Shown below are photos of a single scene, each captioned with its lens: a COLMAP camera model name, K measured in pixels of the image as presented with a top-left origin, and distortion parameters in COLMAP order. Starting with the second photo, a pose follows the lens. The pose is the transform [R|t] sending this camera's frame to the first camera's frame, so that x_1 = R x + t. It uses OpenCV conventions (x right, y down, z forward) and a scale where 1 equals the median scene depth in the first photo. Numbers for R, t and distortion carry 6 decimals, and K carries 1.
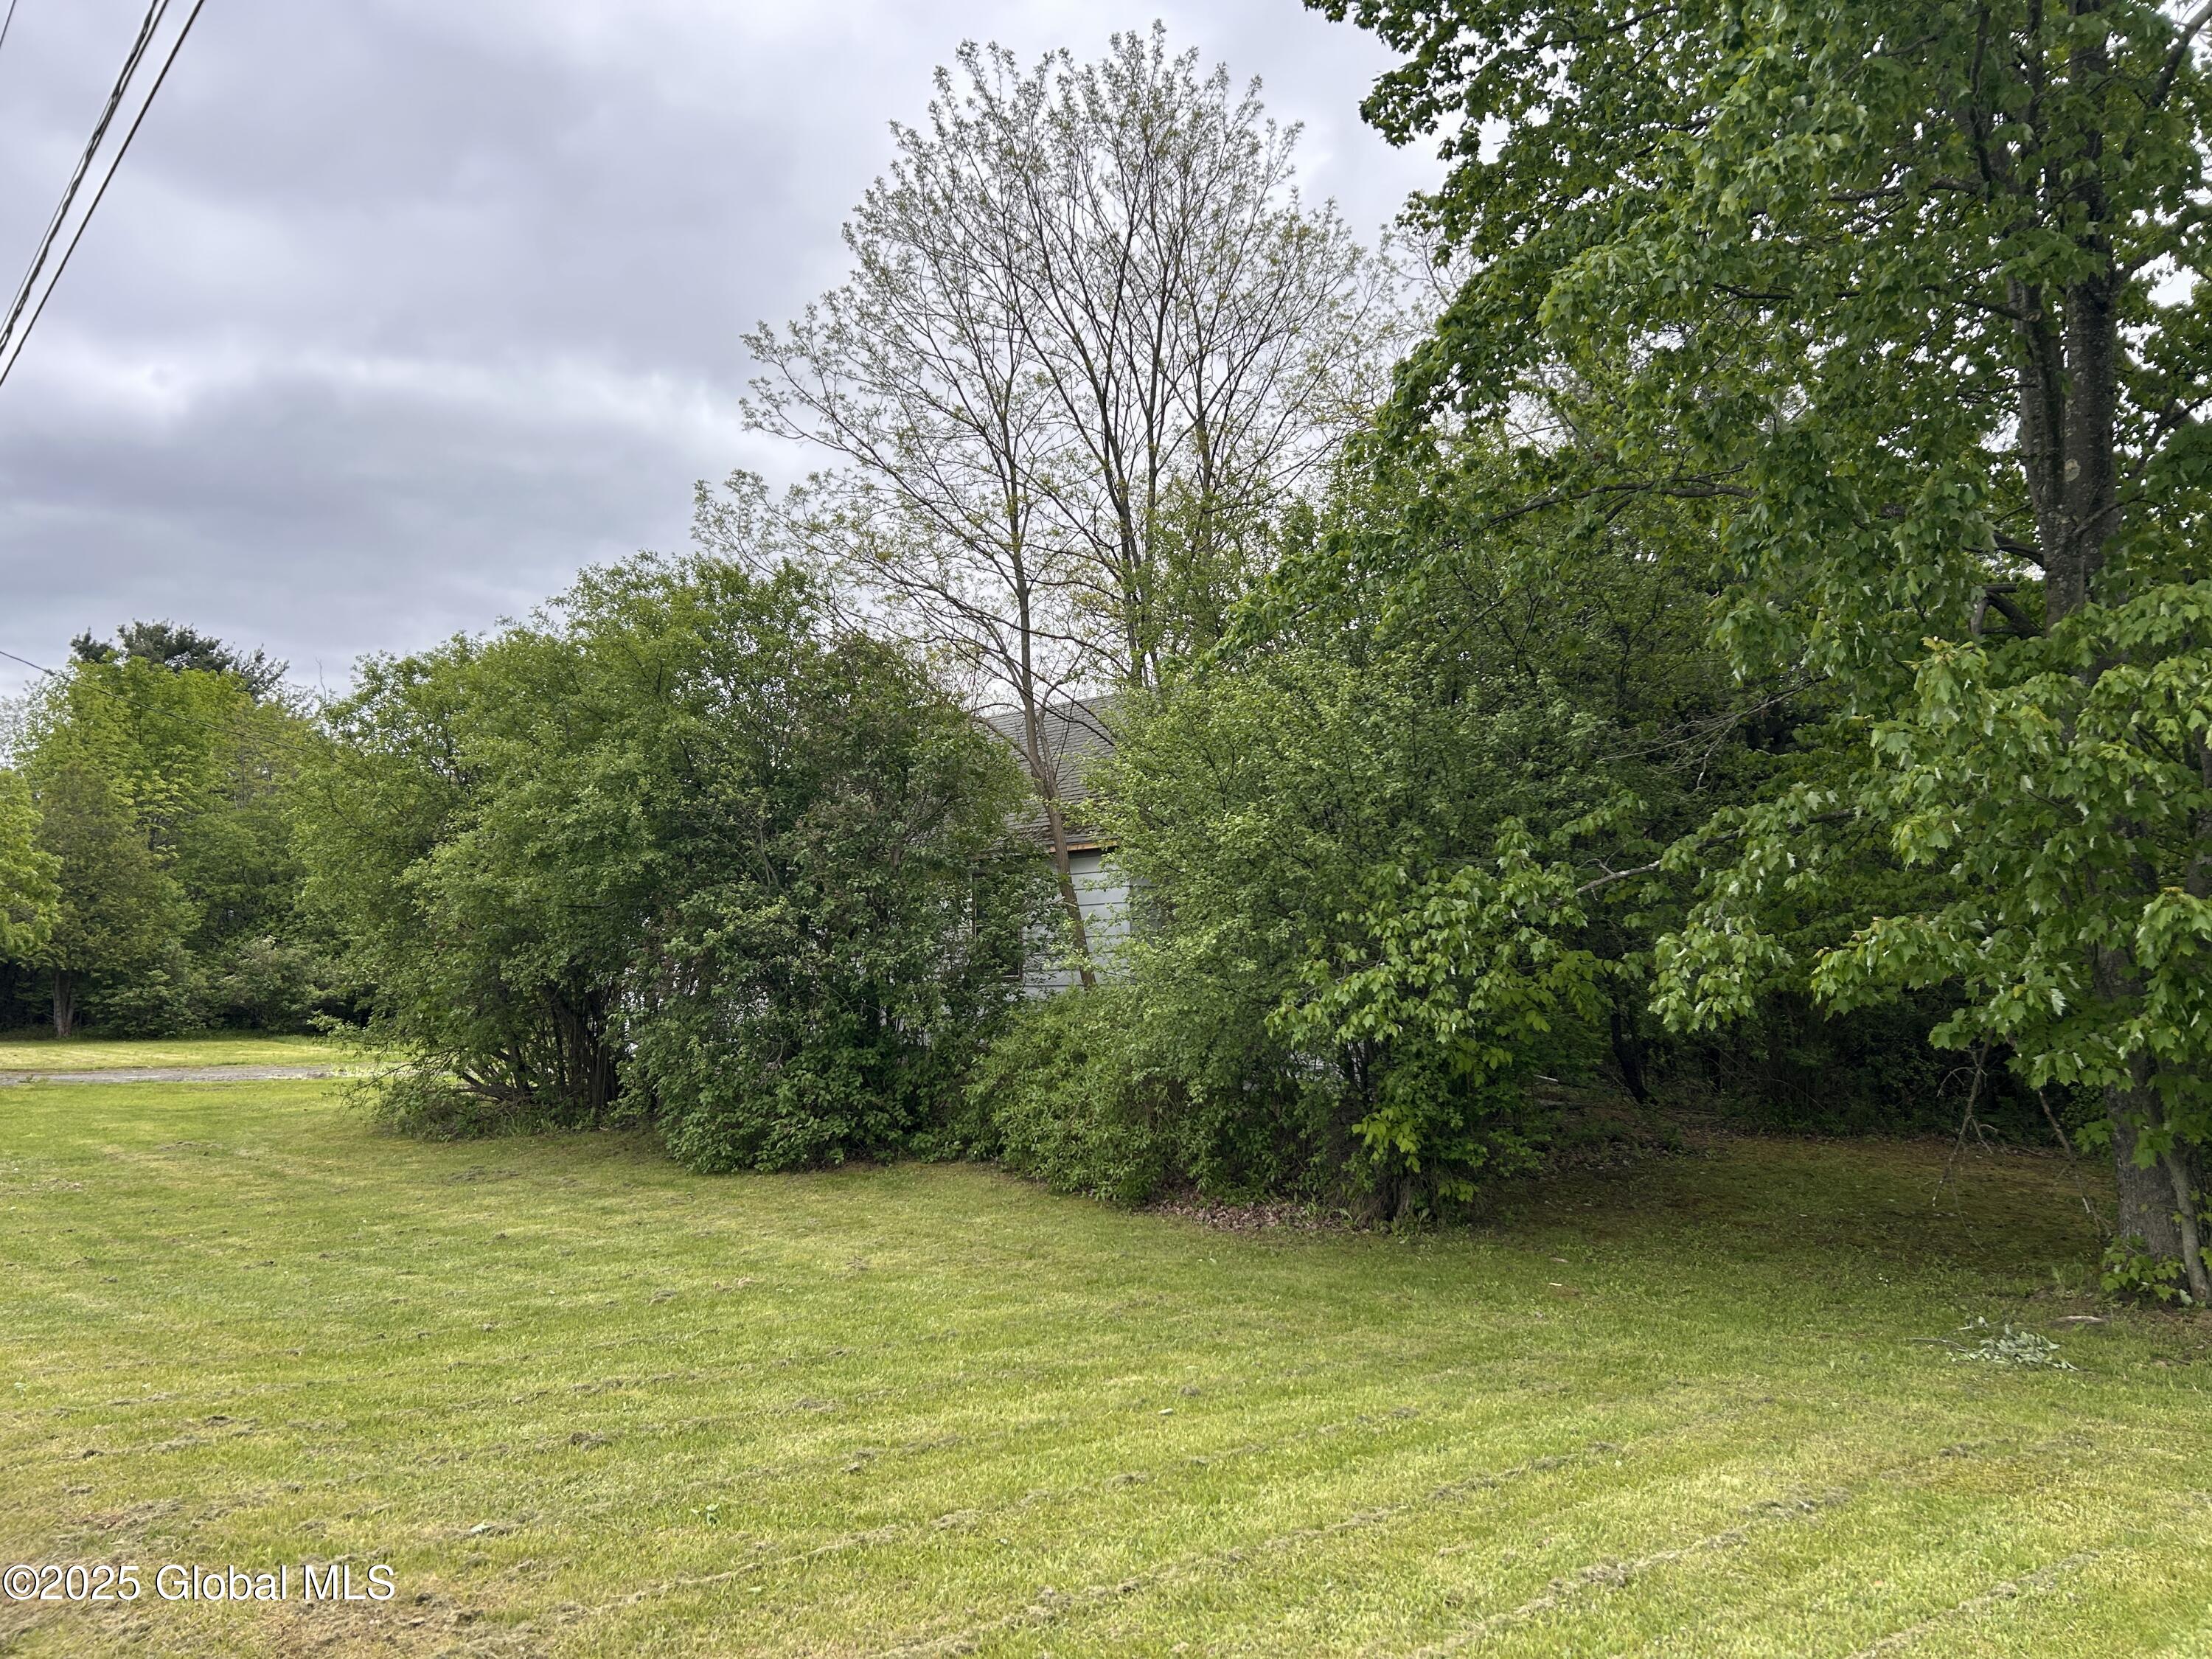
lens RADIAL K [[1664.0, 0, 1120.4], [0, 1664.0, 823.9], [0, 0, 1]] dist [0.055743, -0.060207]
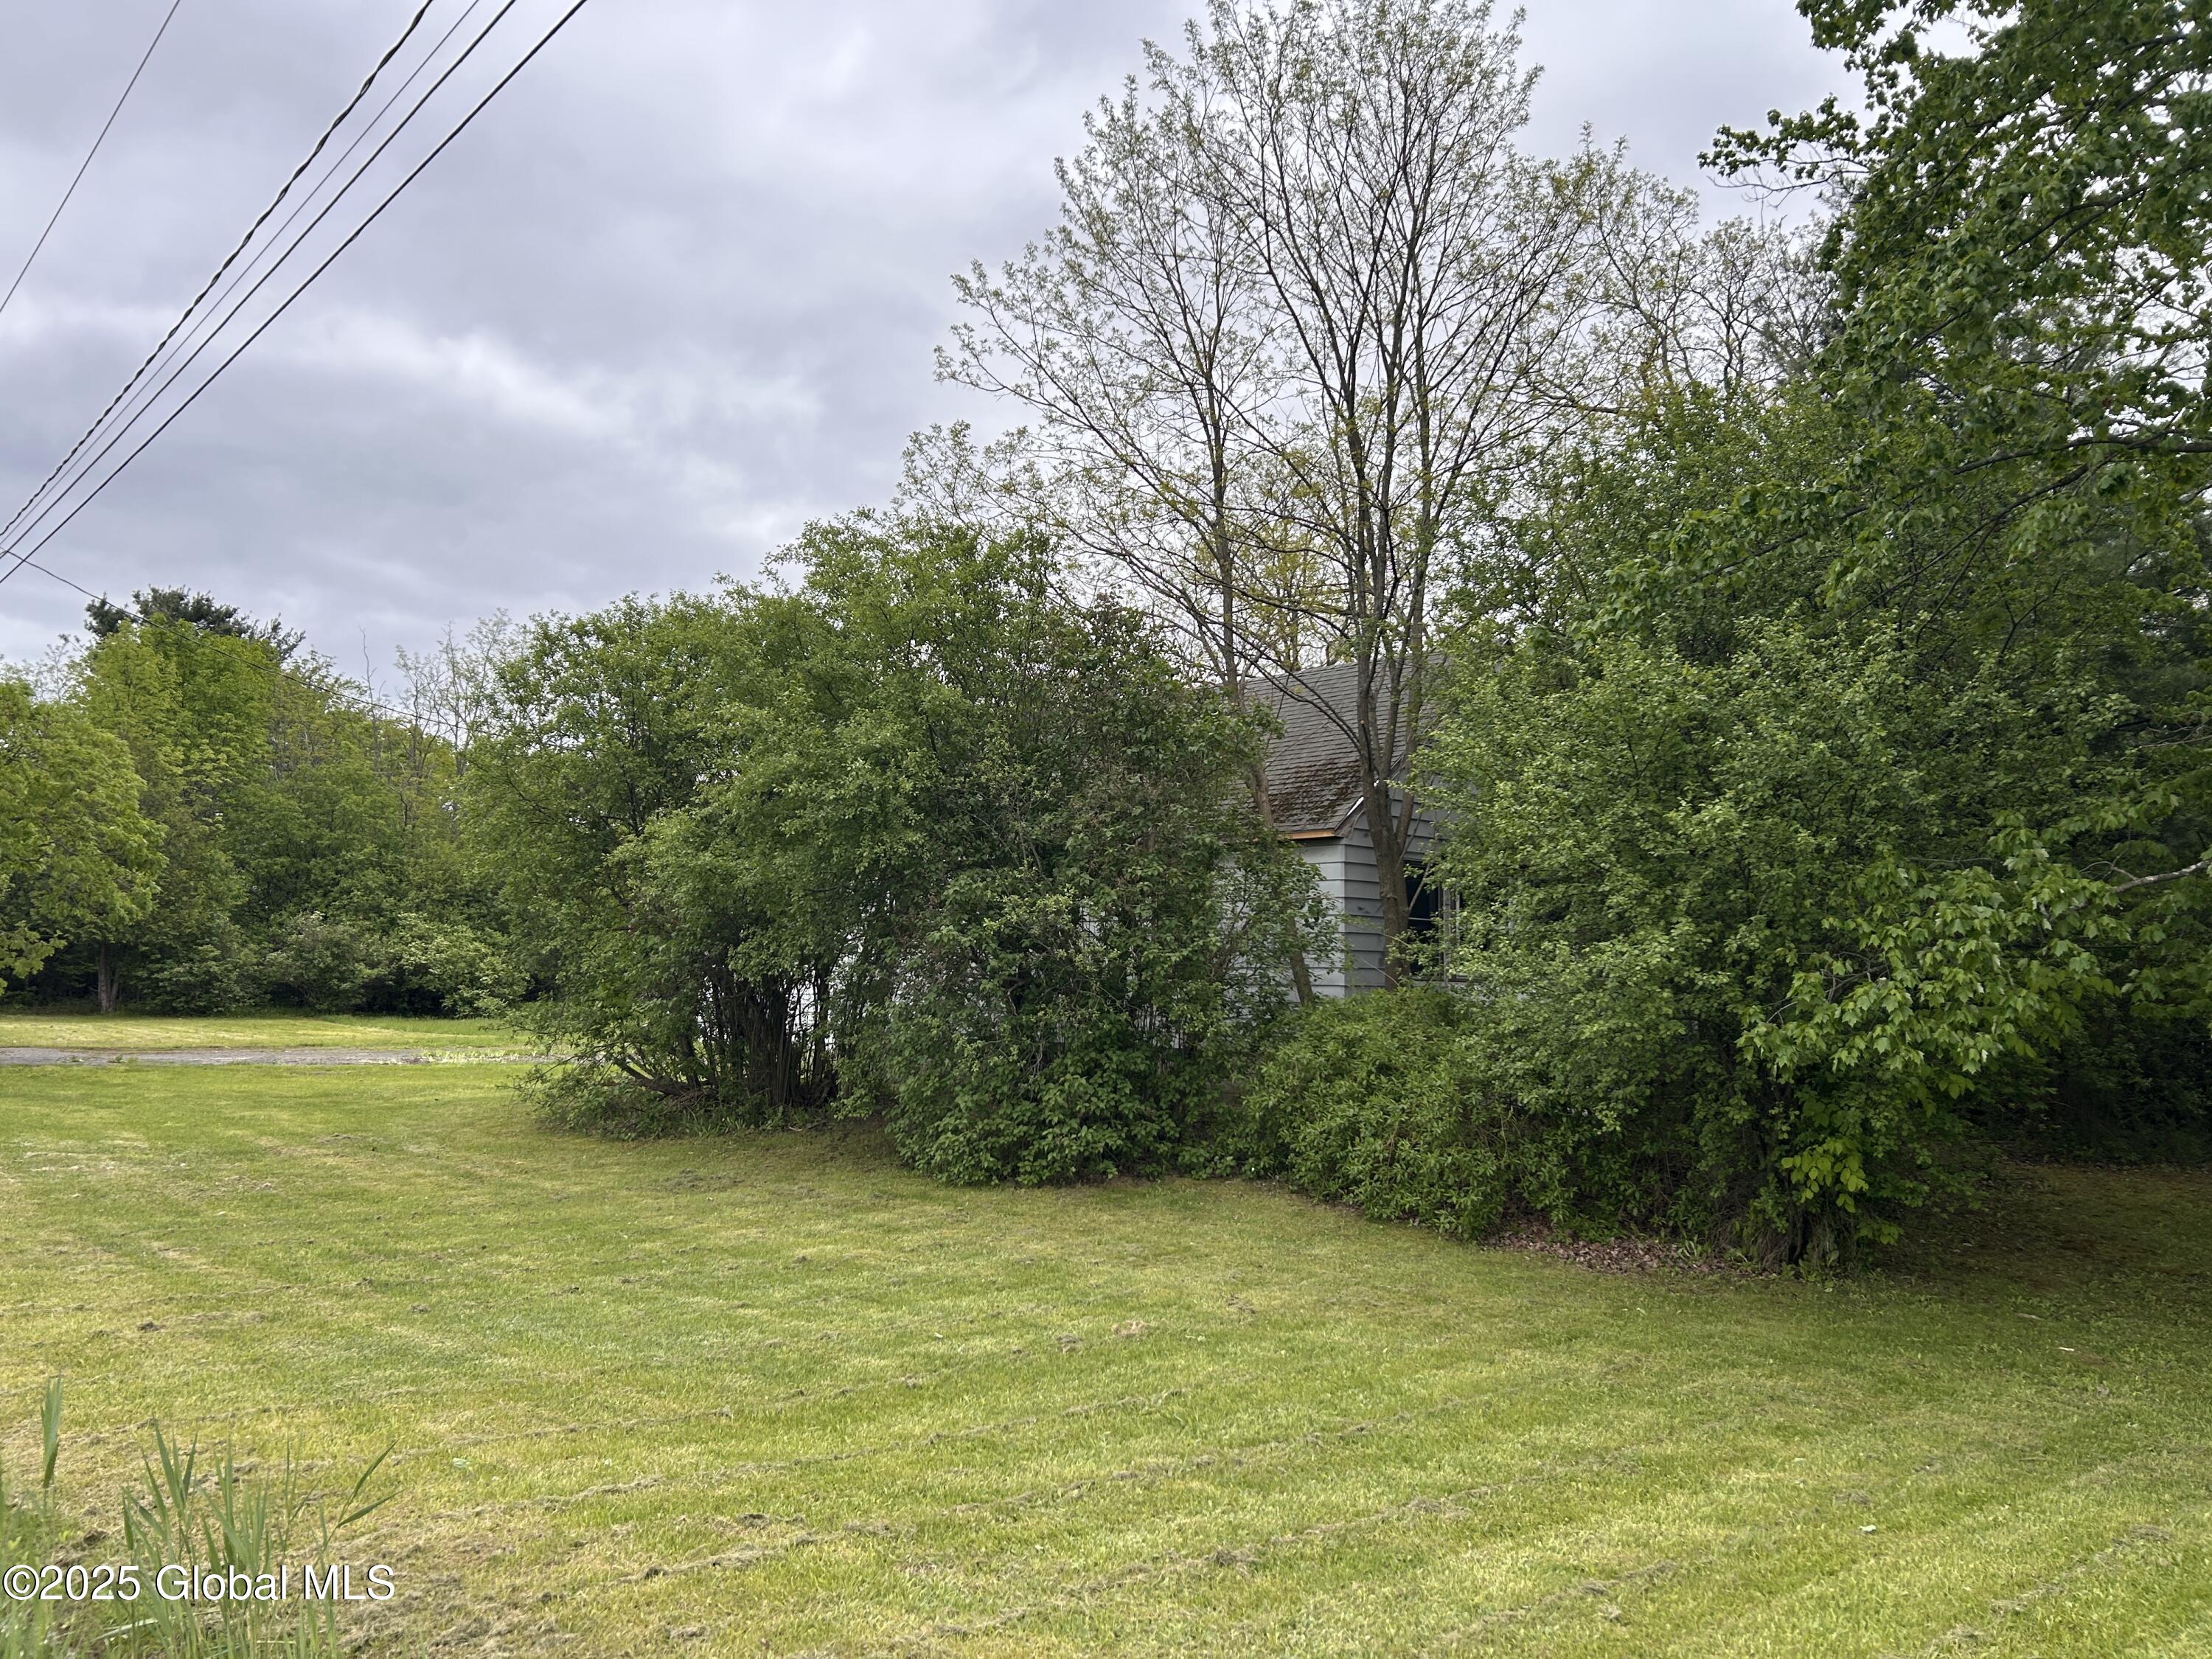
lens RADIAL K [[1664.0, 0, 1092.2], [0, 1664.0, 833.1], [0, 0, 1]] dist [0.055743, -0.060207]
pose [[0.999787, 0.020532, 0.001991, -0.179617], [-0.020552, 0.999733, 0.010539, 0.005411], [-0.001774, -0.010578, 0.999942, 0.089964]]
